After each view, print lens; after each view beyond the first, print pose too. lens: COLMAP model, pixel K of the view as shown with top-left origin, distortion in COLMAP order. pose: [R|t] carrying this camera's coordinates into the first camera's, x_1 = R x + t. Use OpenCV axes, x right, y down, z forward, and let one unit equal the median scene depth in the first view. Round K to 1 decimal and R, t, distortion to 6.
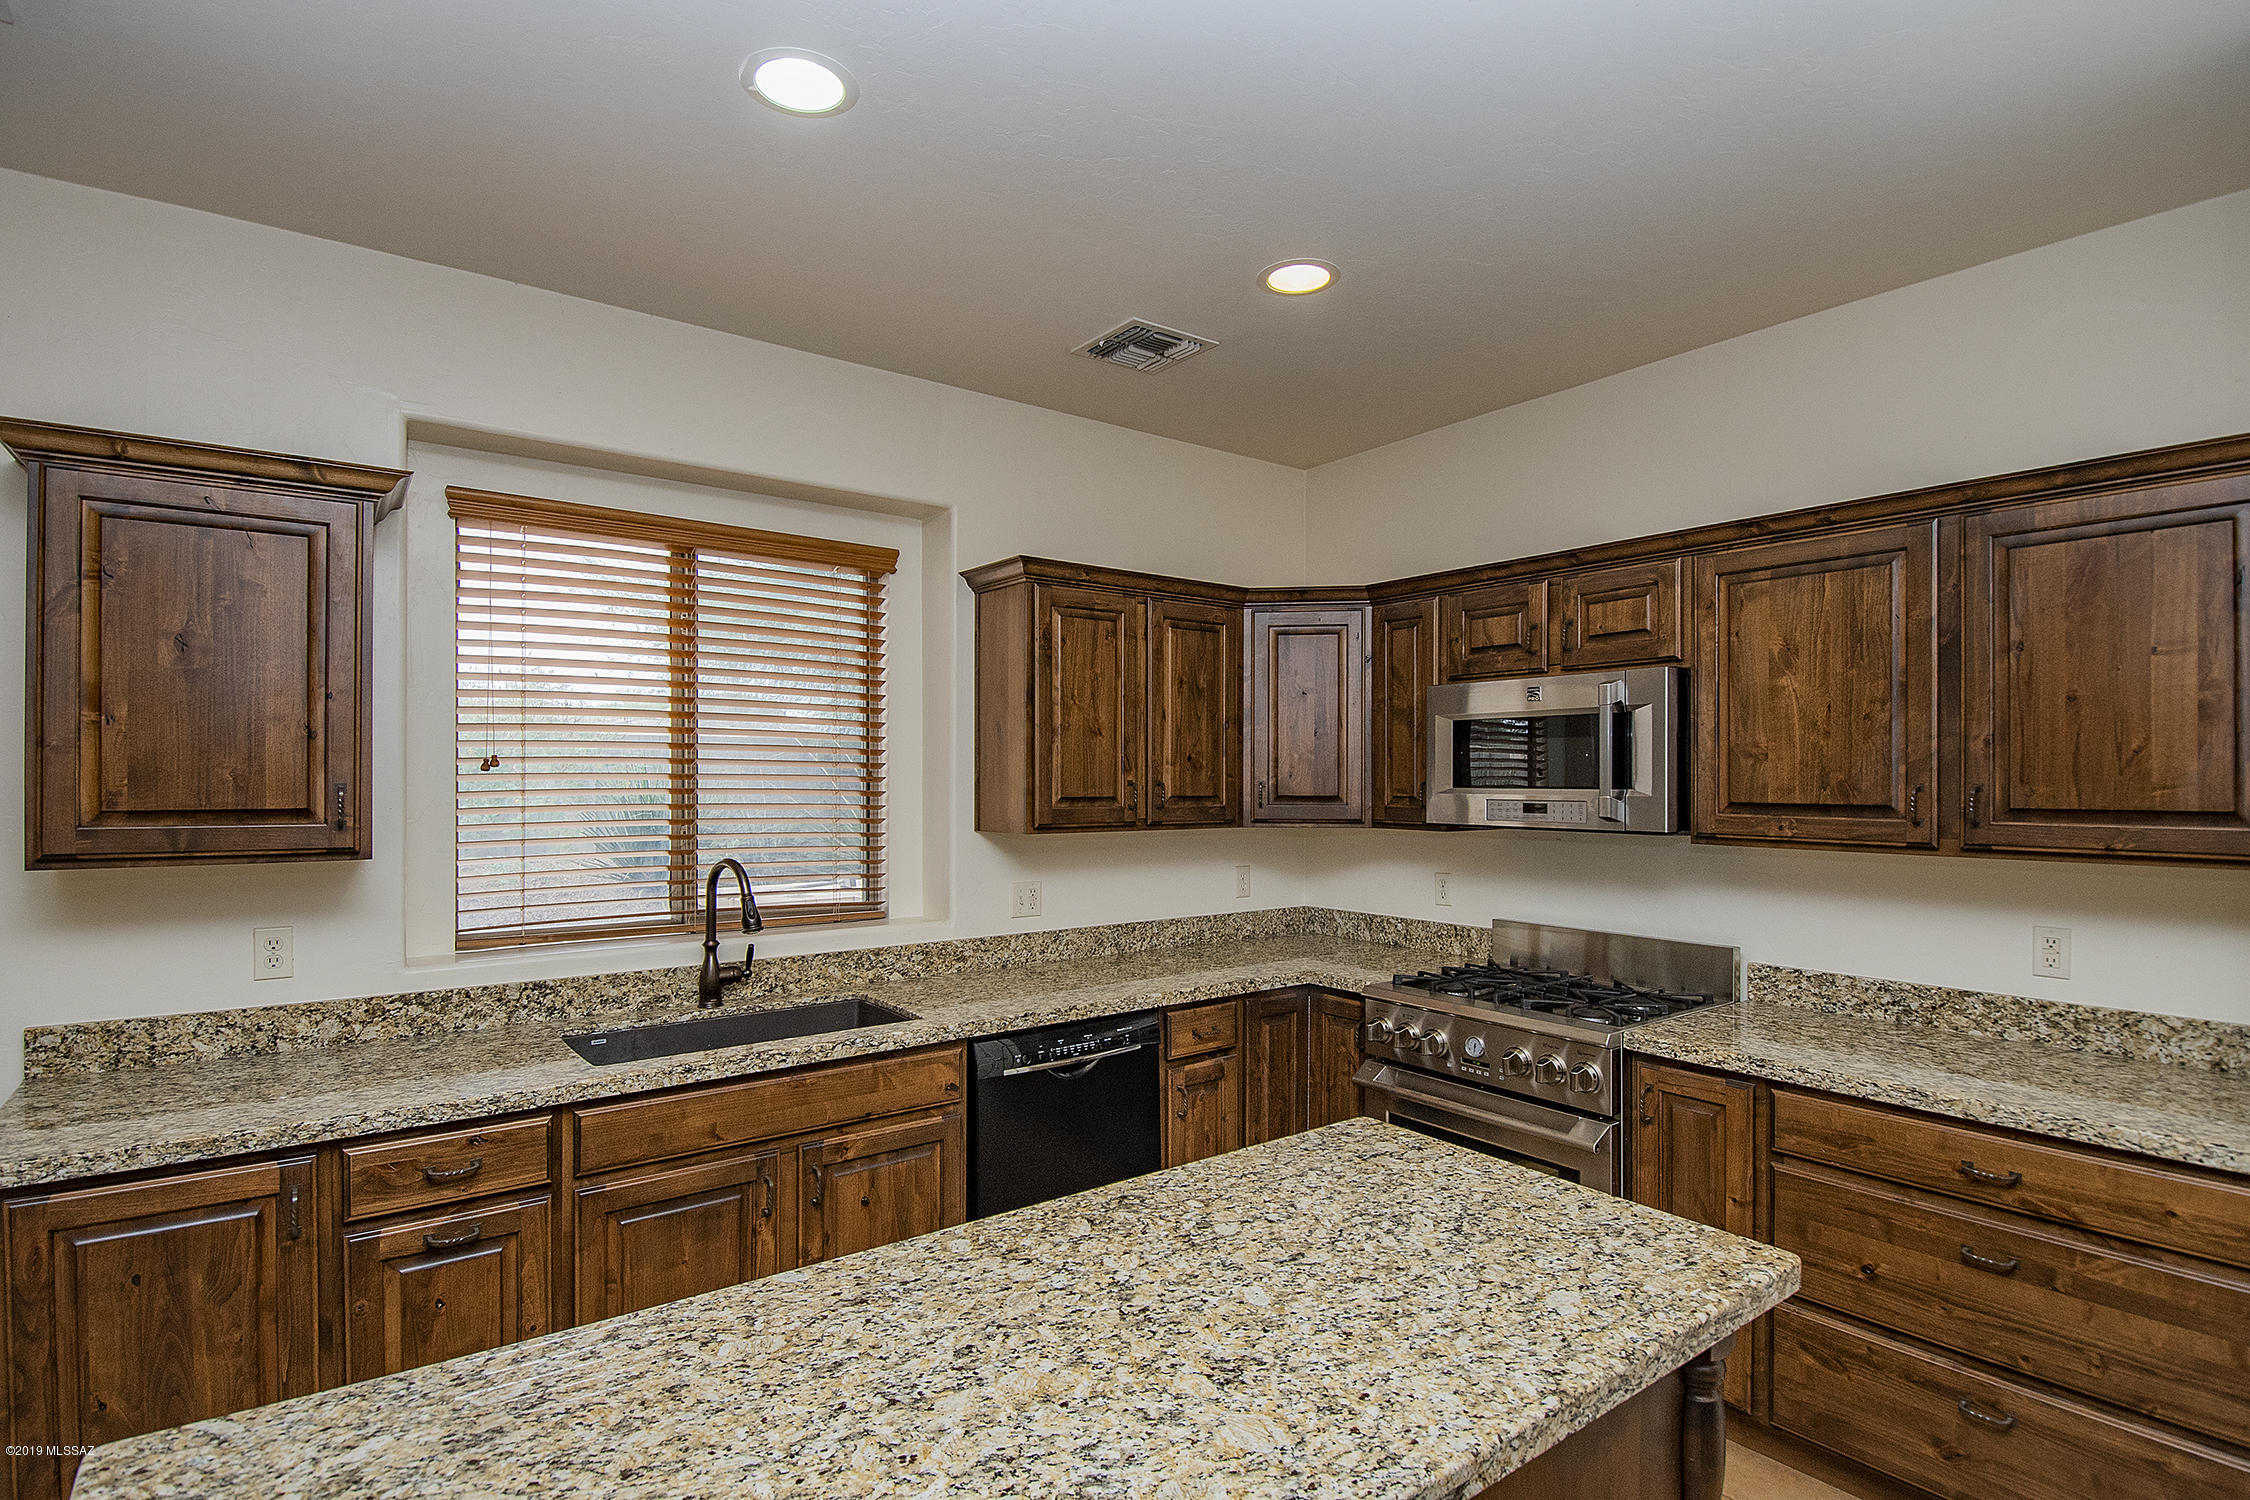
lens RADIAL K [[1113.7, 0, 1122.4], [0, 1113.7, 785.5], [0, 0, 1]] dist [0.004202, -0.009262]
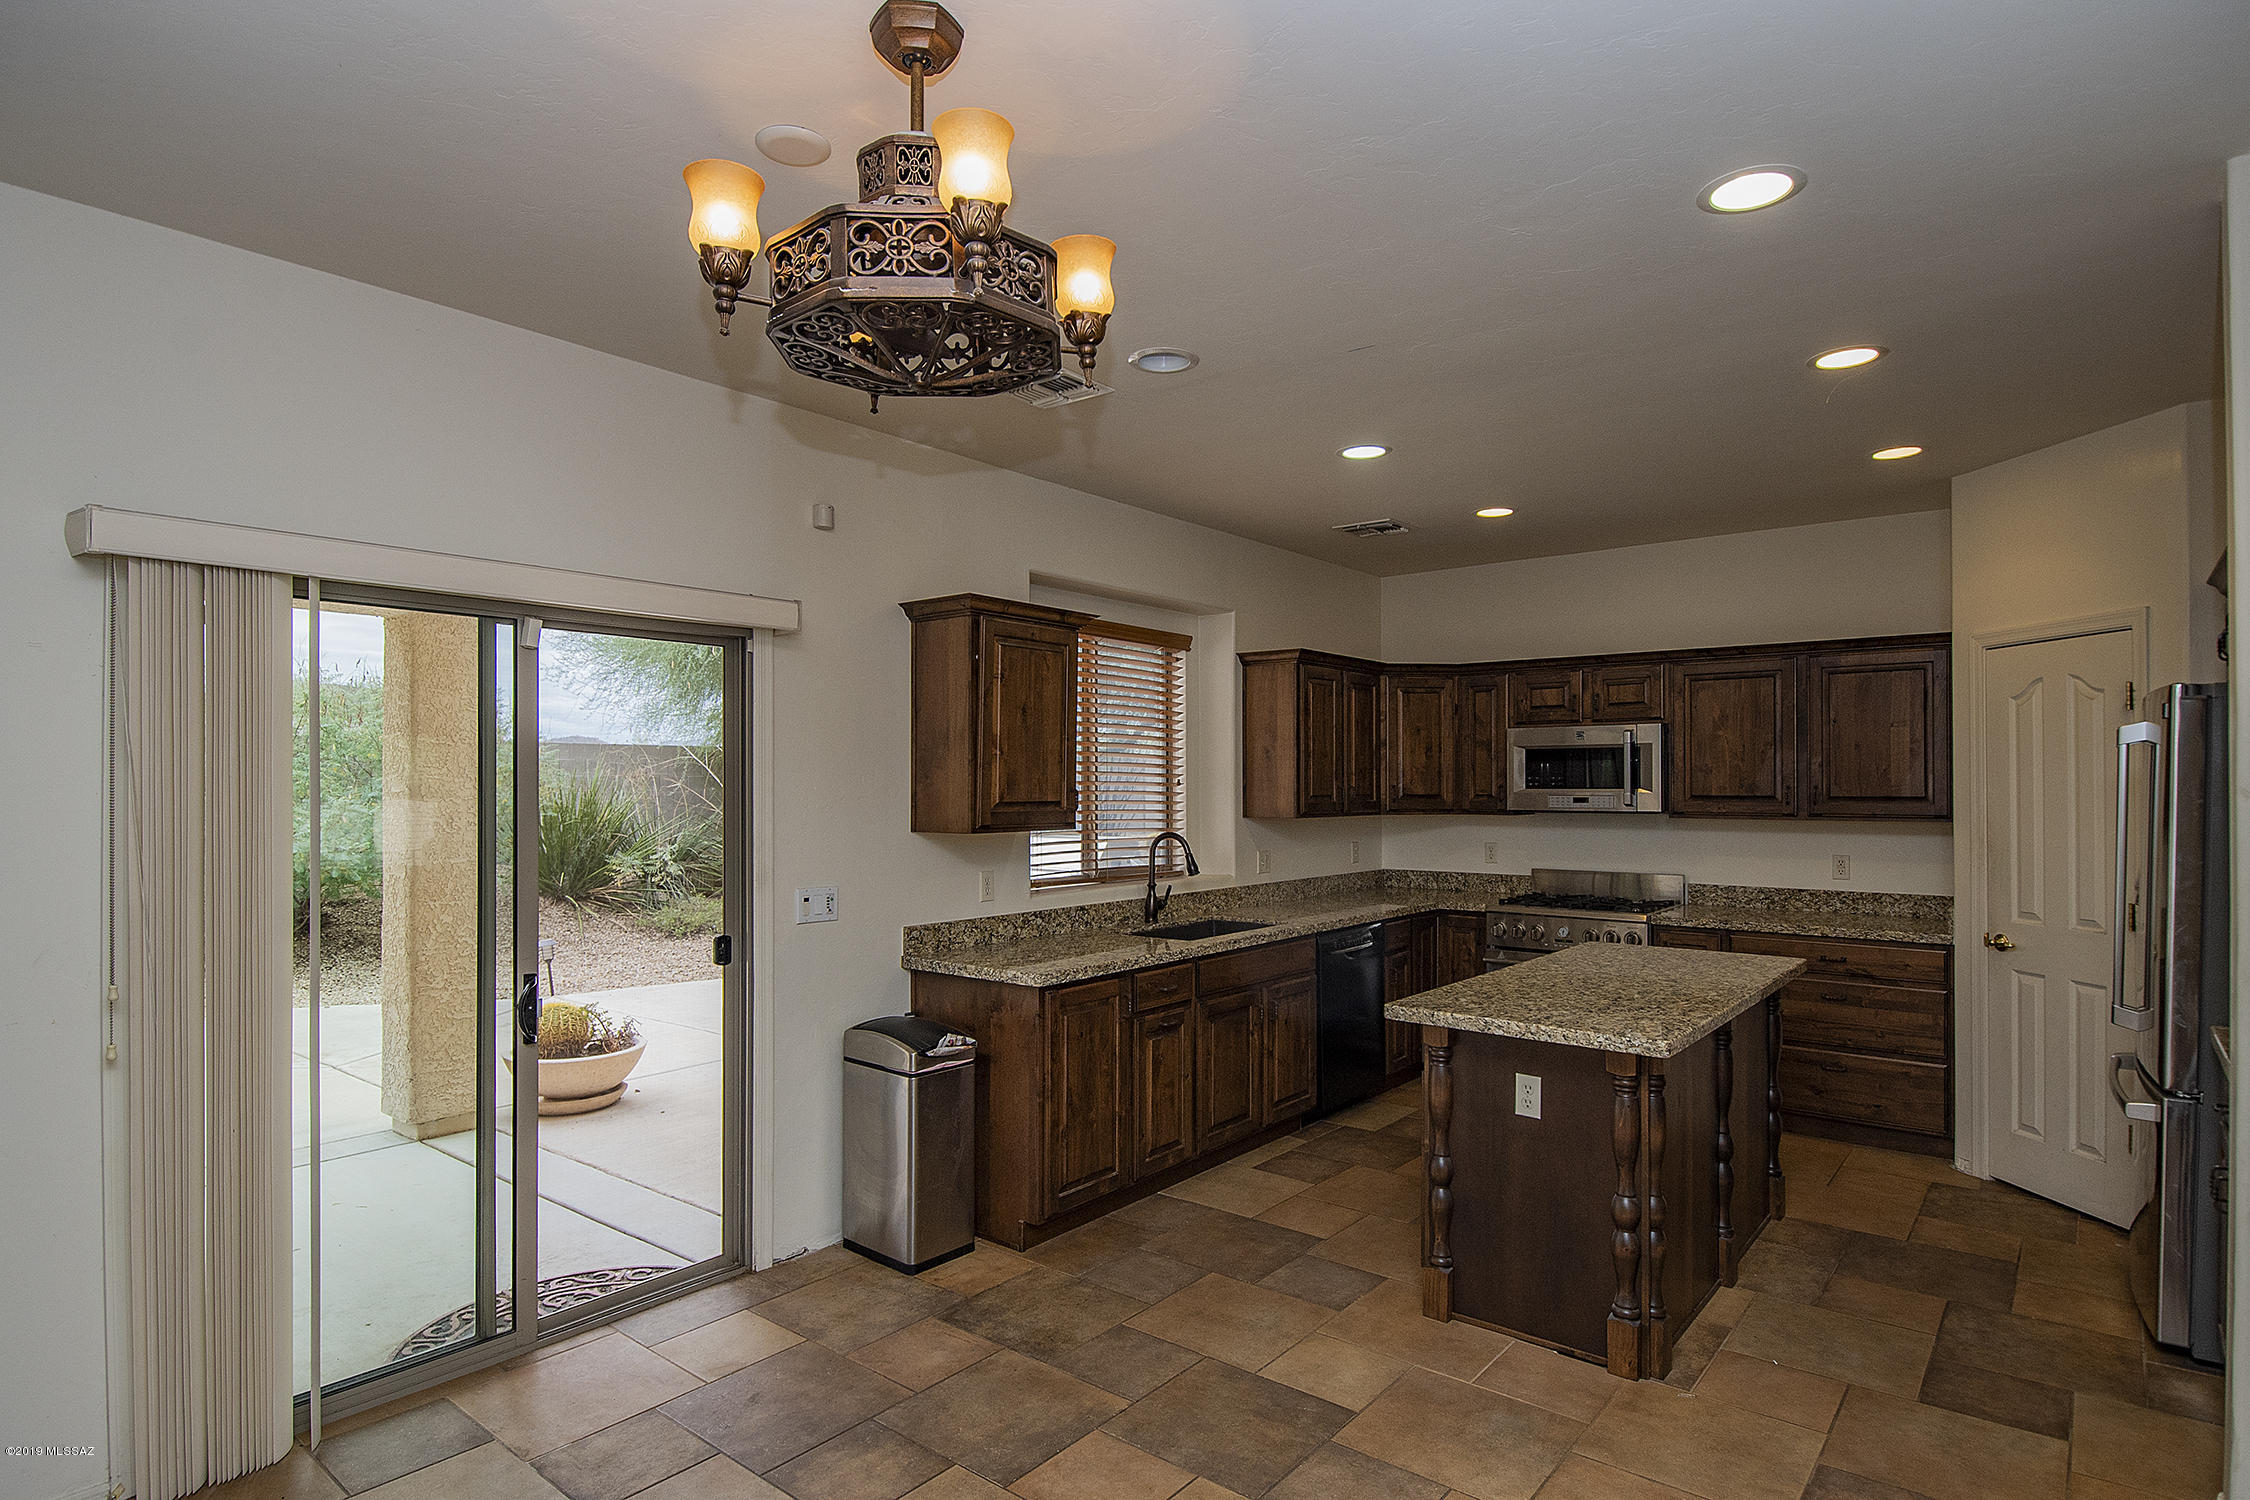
lens RADIAL K [[1188.3, 0, 1117.0], [0, 1188.3, 782.6], [0, 0, 1]] dist [0.009516, 0.002519]
pose [[0.970337, -0.001869, 0.241748, -0.993434], [0.003976, 0.999958, -0.008230, 0.006864], [-0.241723, 0.008947, 0.970304, -0.814393]]
